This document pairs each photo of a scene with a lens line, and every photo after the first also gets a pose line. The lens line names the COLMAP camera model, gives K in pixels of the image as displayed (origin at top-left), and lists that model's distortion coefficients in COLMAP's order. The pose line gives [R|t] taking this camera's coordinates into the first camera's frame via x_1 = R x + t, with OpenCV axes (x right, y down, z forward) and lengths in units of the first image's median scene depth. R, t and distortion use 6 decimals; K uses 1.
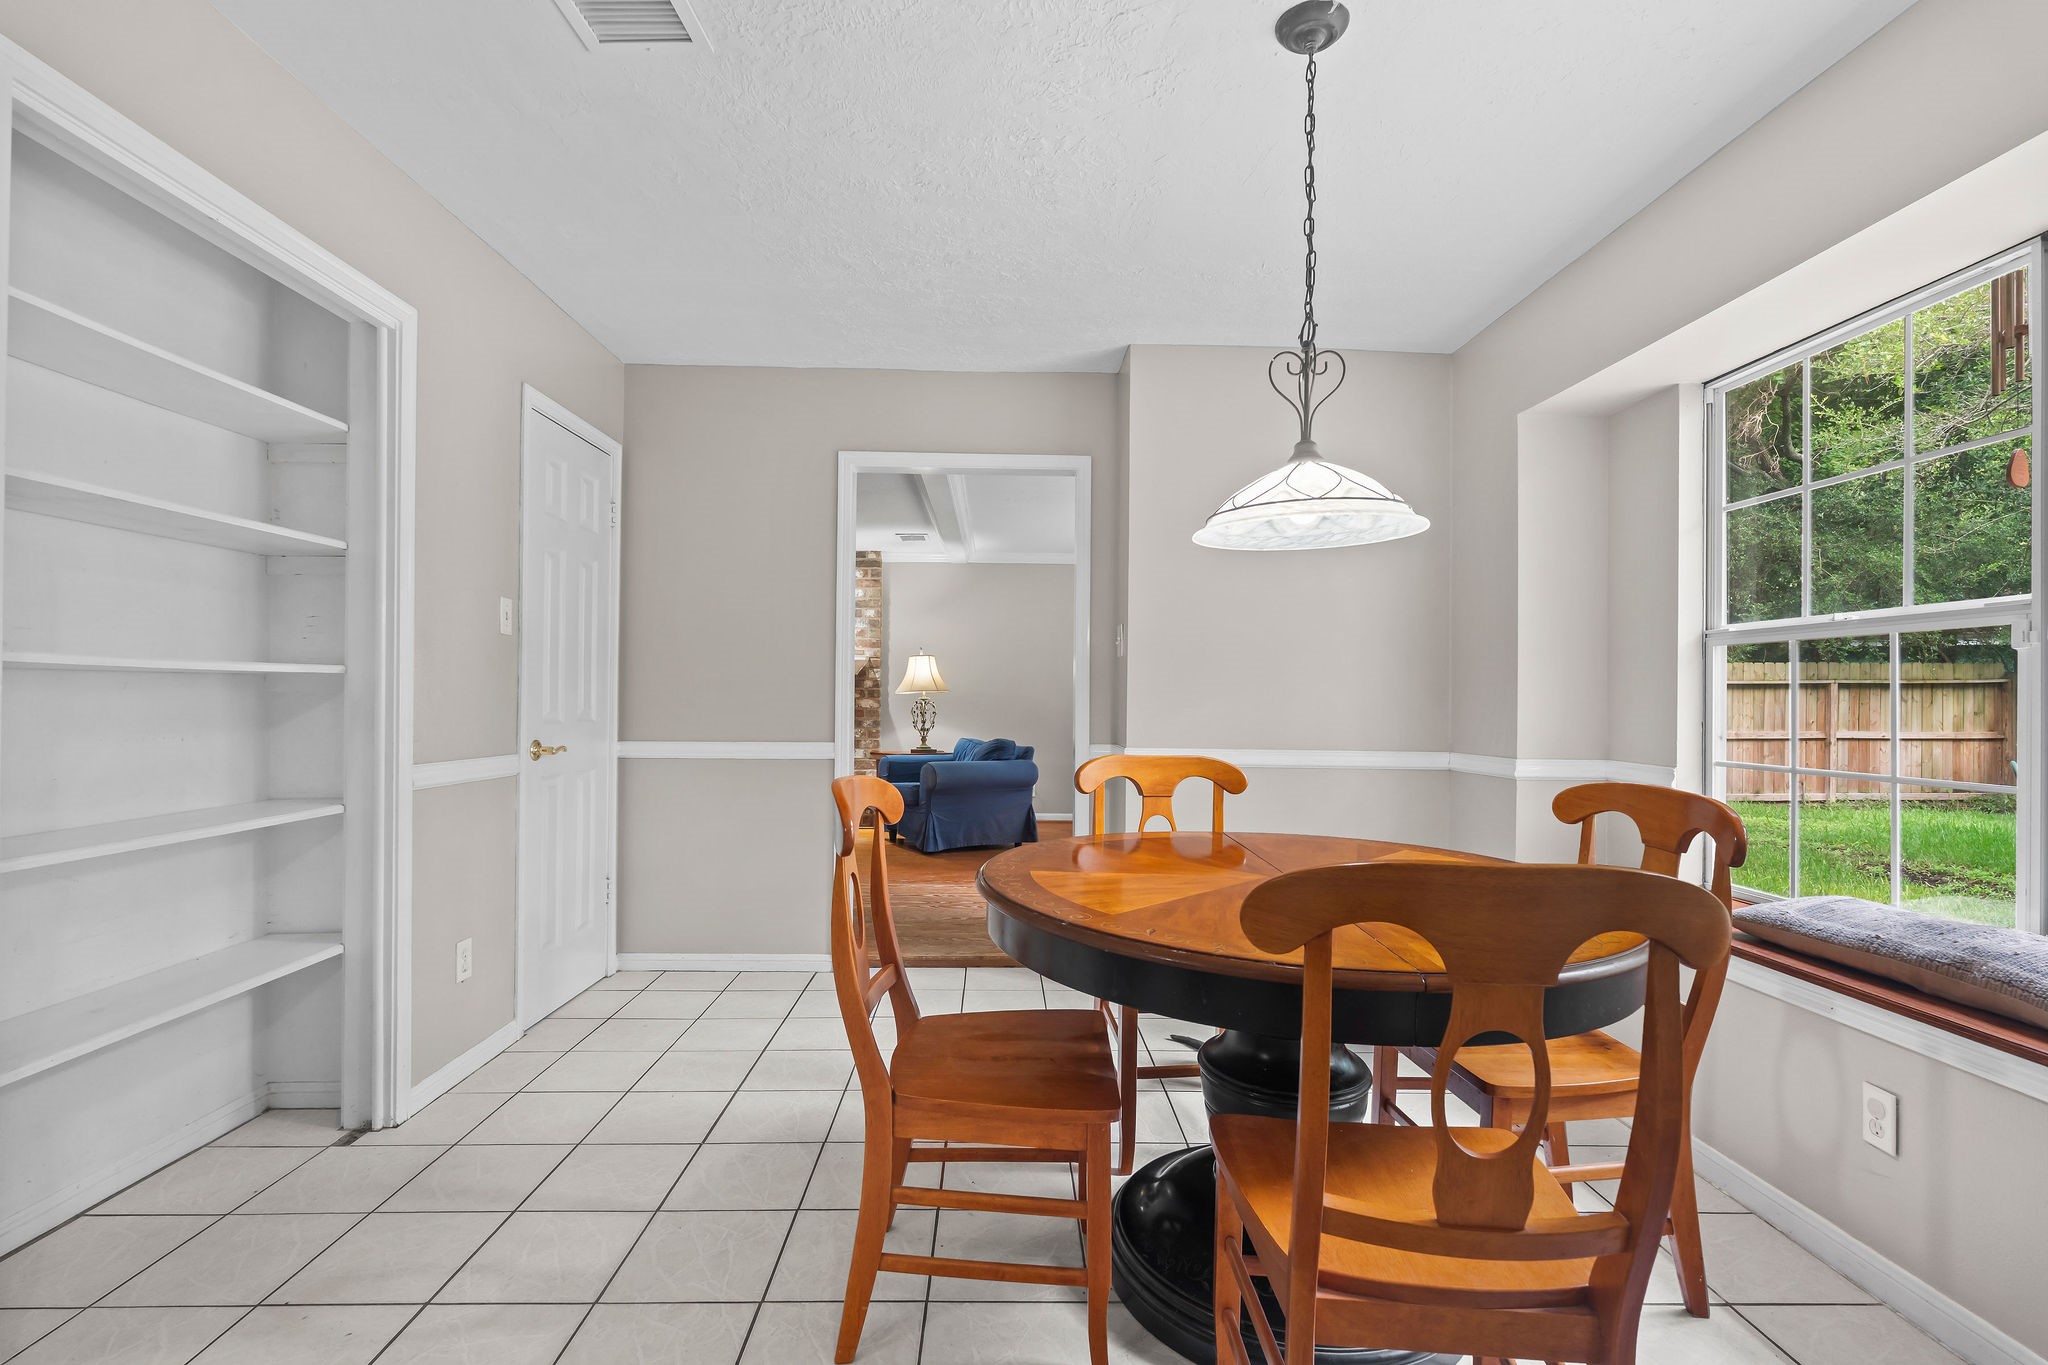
lens RADIAL K [[912.7, 0, 1018.2], [0, 912.7, 694.4], [0, 0, 1]] dist [-0.002605, 0.000400]
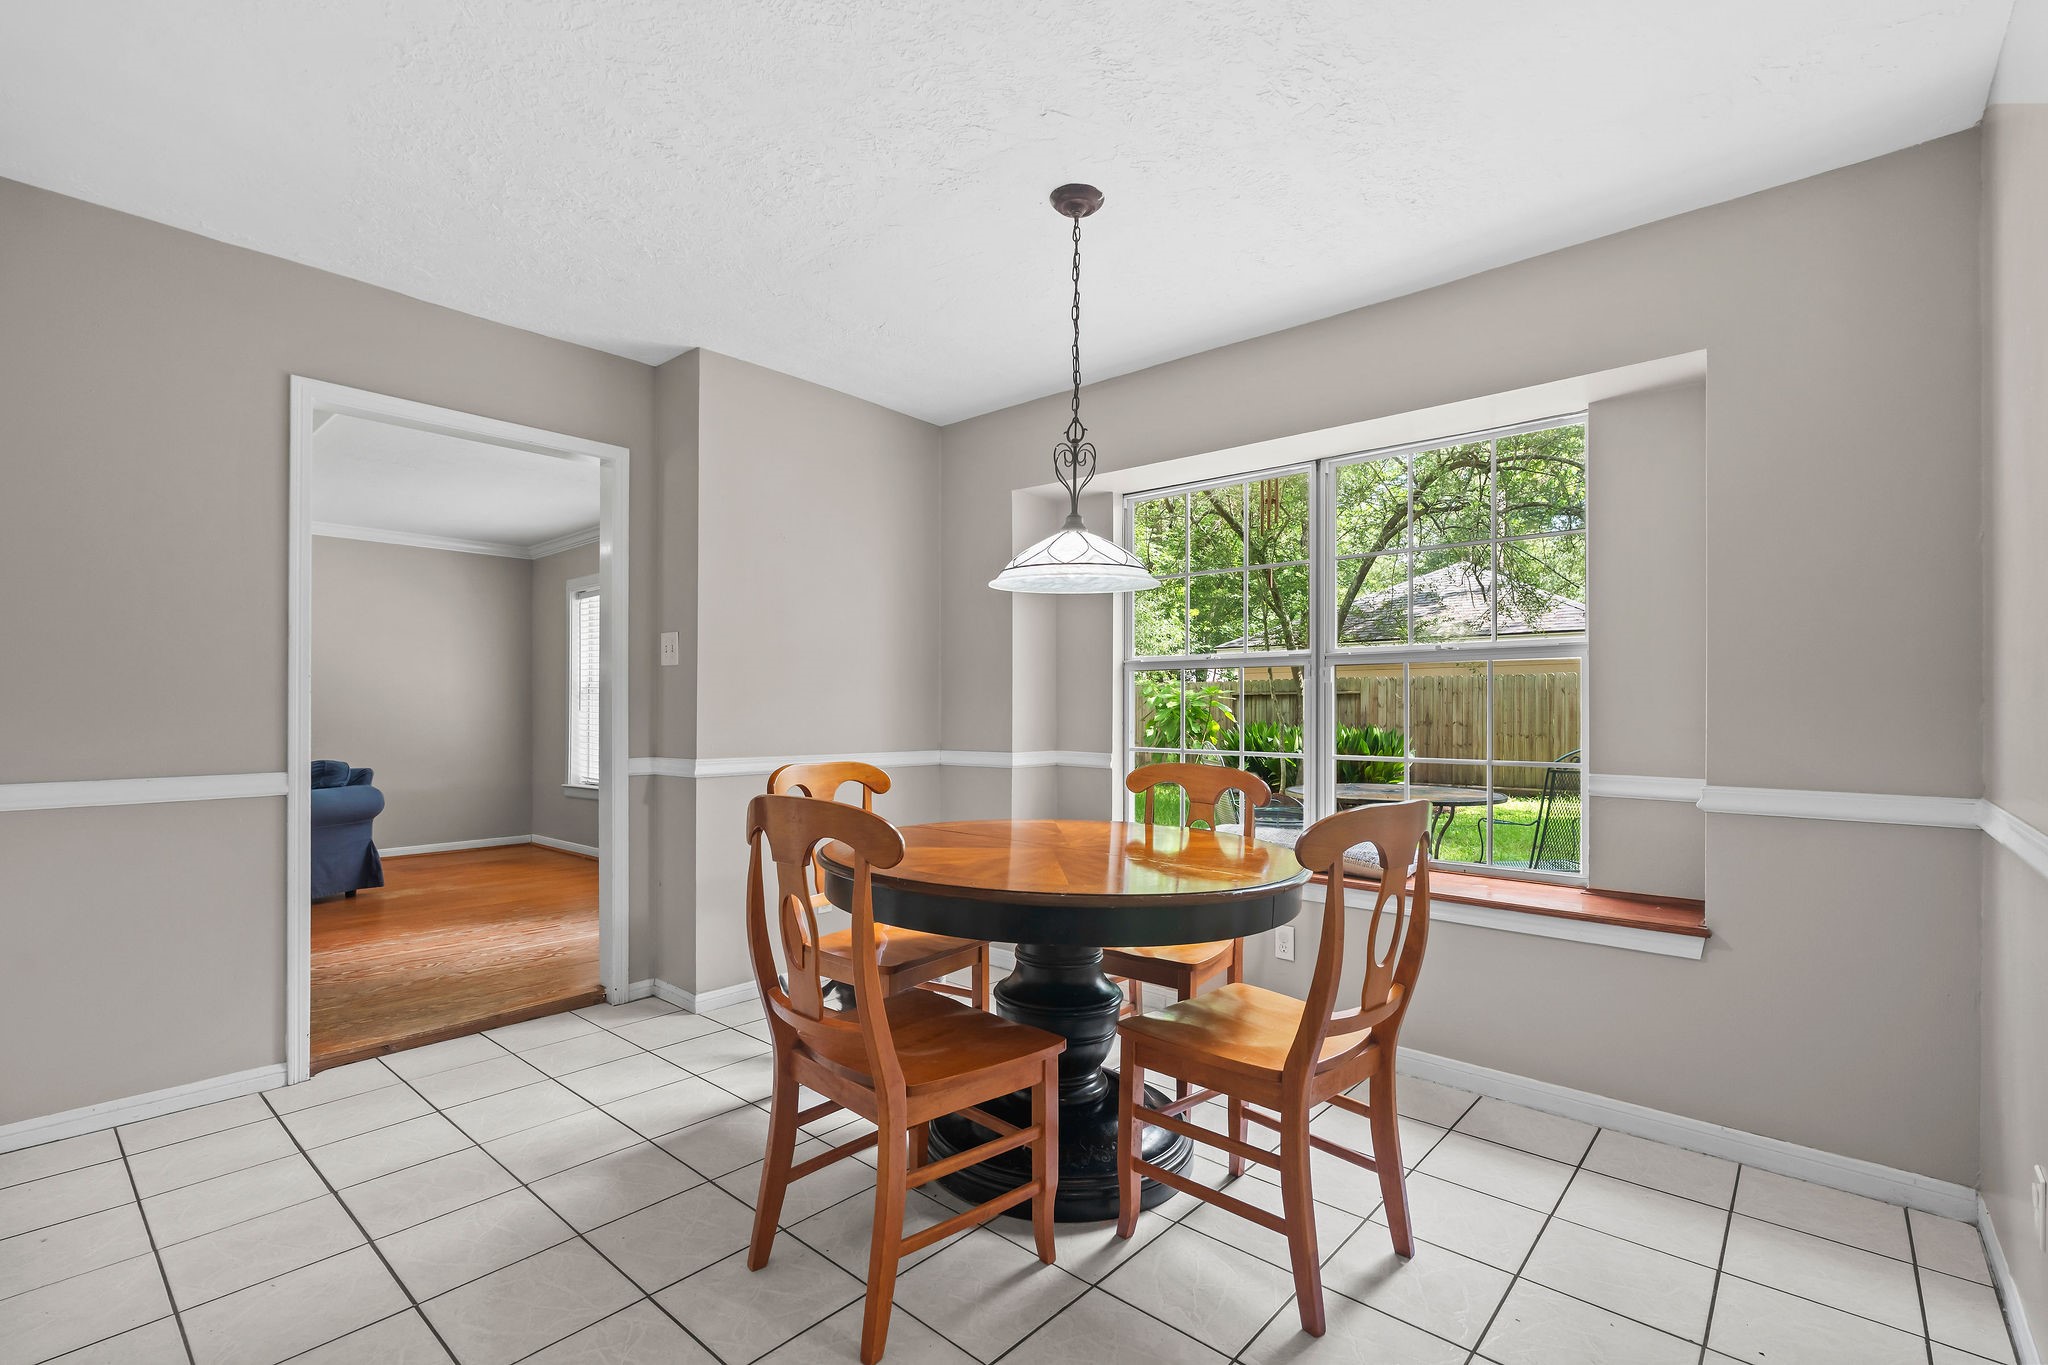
lens RADIAL K [[912.7, 0, 1008.1], [0, 912.7, 709.9], [0, 0, 1]] dist [-0.002605, 0.000400]
pose [[0.687473, -0.010290, 0.726137, -0.417225], [0.000895, 0.999911, 0.013322, -0.008642], [-0.726210, -0.008509, 0.687421, 0.096030]]
